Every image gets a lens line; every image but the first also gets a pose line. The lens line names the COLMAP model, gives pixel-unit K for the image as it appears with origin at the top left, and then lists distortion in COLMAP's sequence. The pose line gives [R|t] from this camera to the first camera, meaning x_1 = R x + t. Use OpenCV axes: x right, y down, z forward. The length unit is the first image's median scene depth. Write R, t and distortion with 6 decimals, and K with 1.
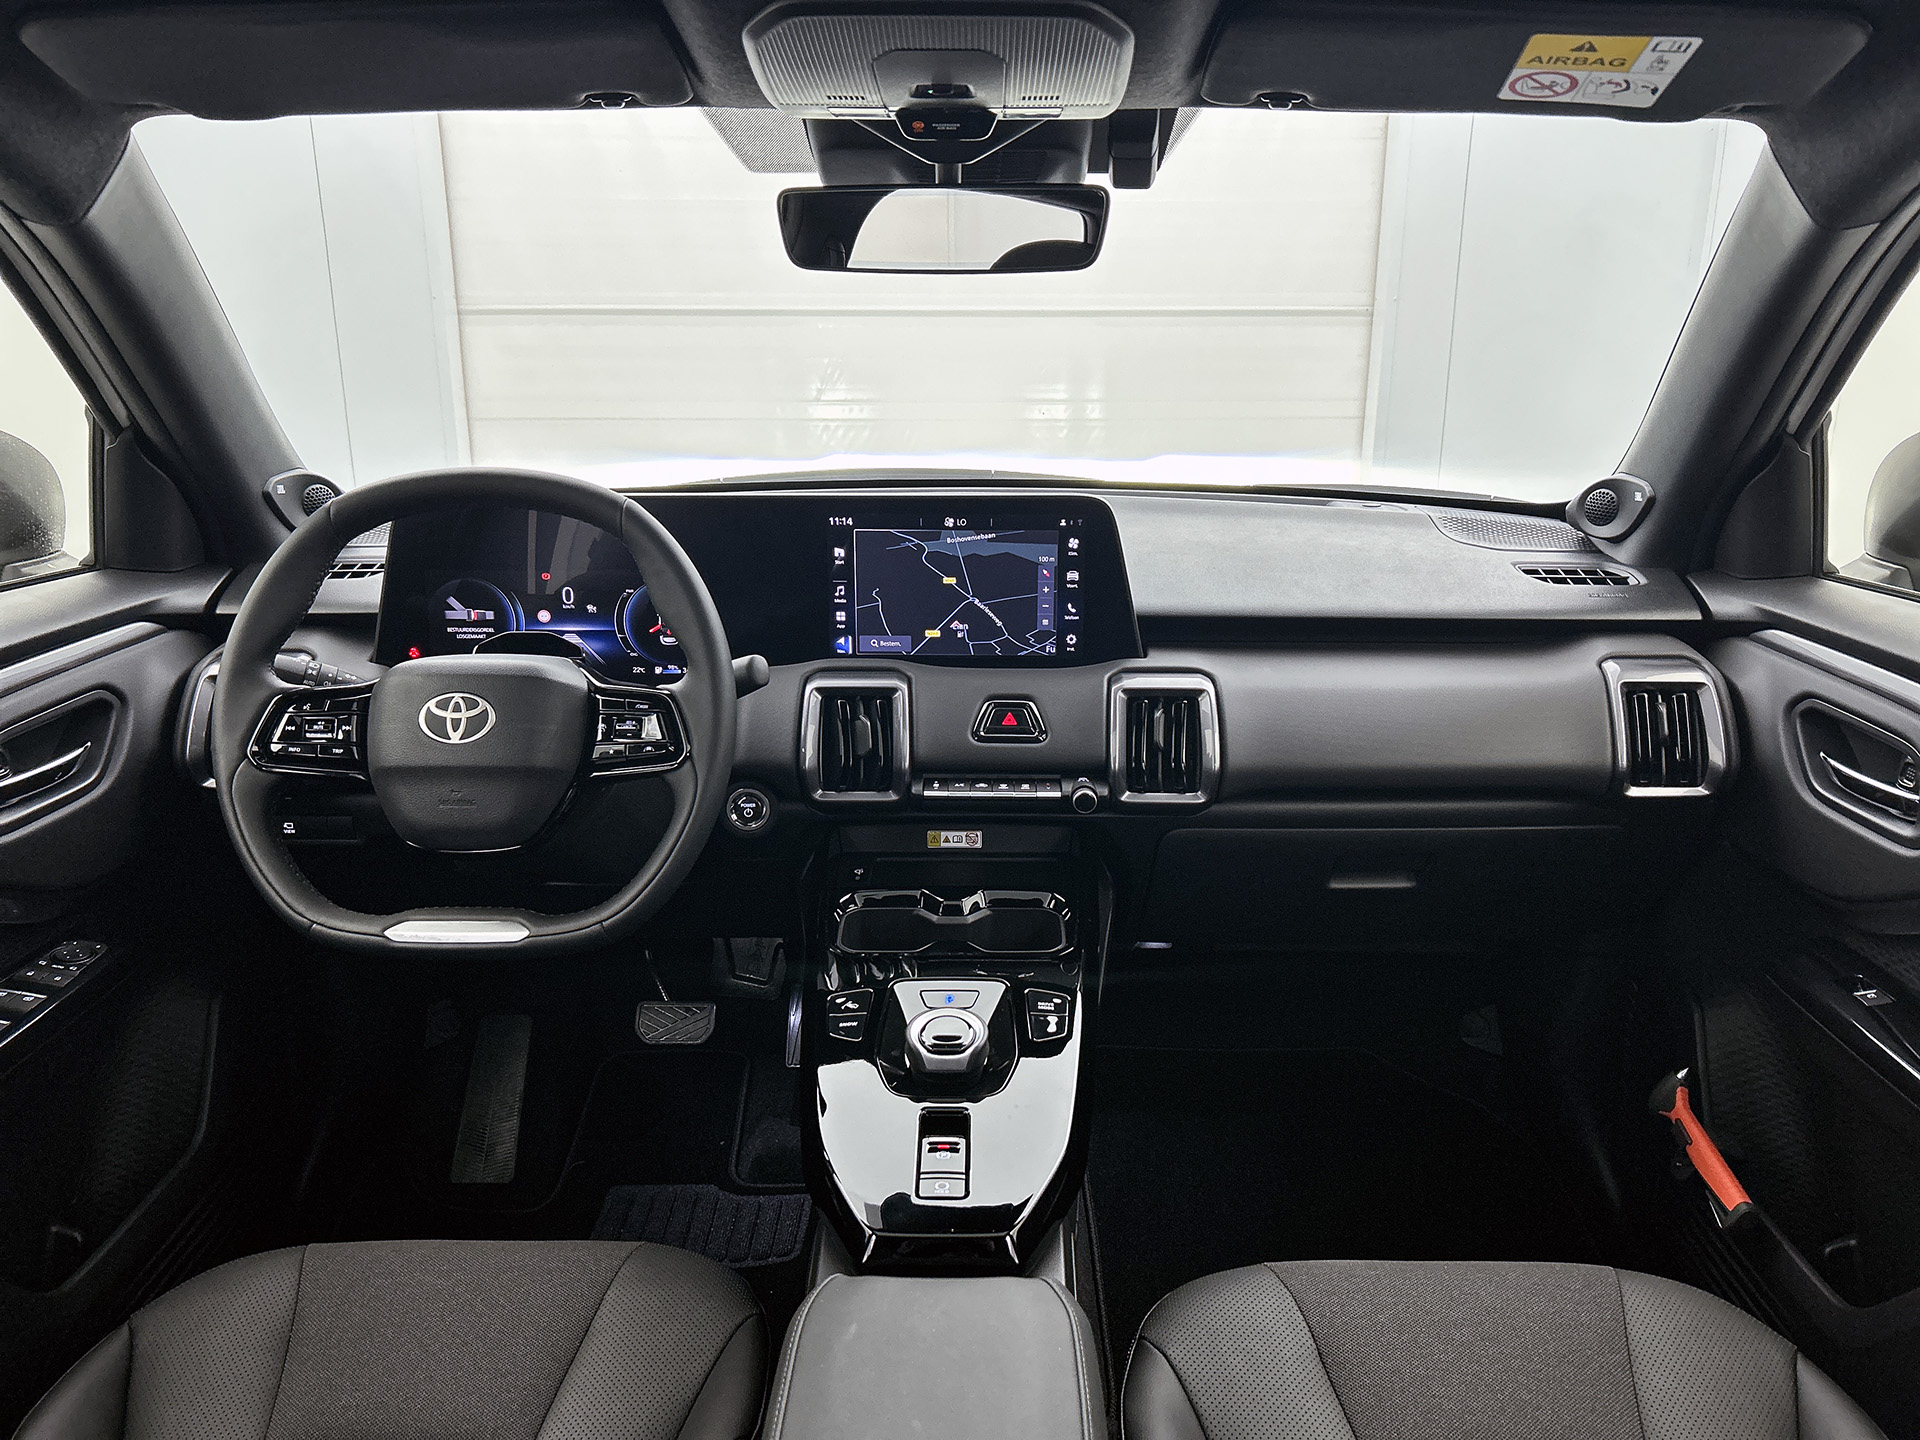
lens RADIAL K [[1430.1, 0, 966.1], [0, 1430.1, 718.4], [0, 0, 1]] dist [0.001027, -0.001281]
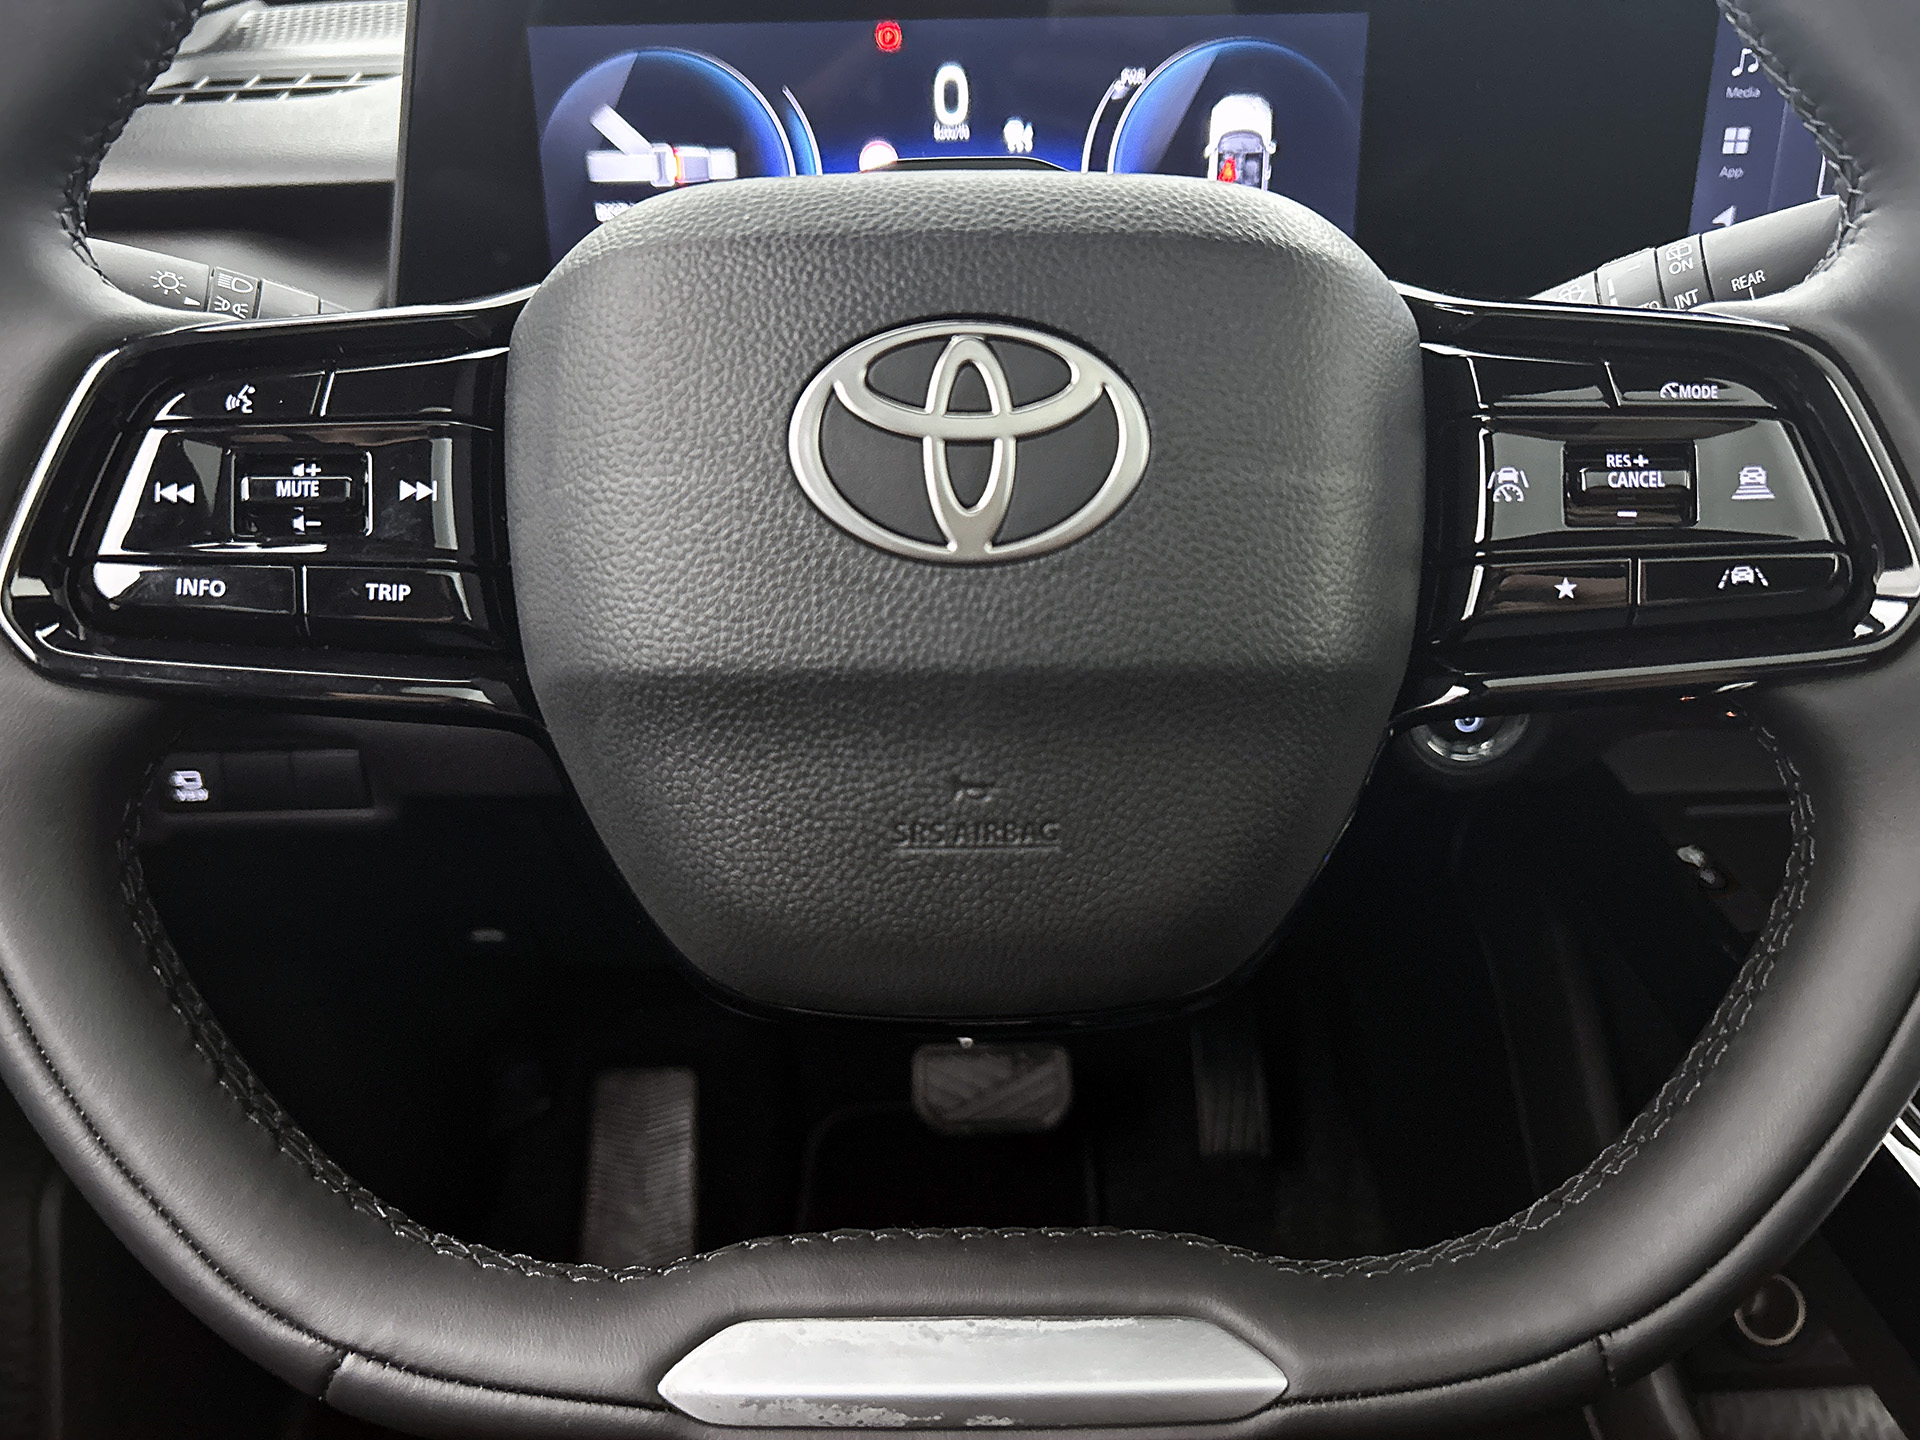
lens RADIAL K [[1592.8, 0, 954.8], [0, 1592.8, 722.9], [0, 0, 1]] dist [-0.010199, -0.002082]
pose [[0.999825, -0.007875, 0.016989, -0.353112], [0.005206, 0.988402, 0.151768, 0.005247], [-0.017987, -0.151653, 0.988270, 0.742980]]
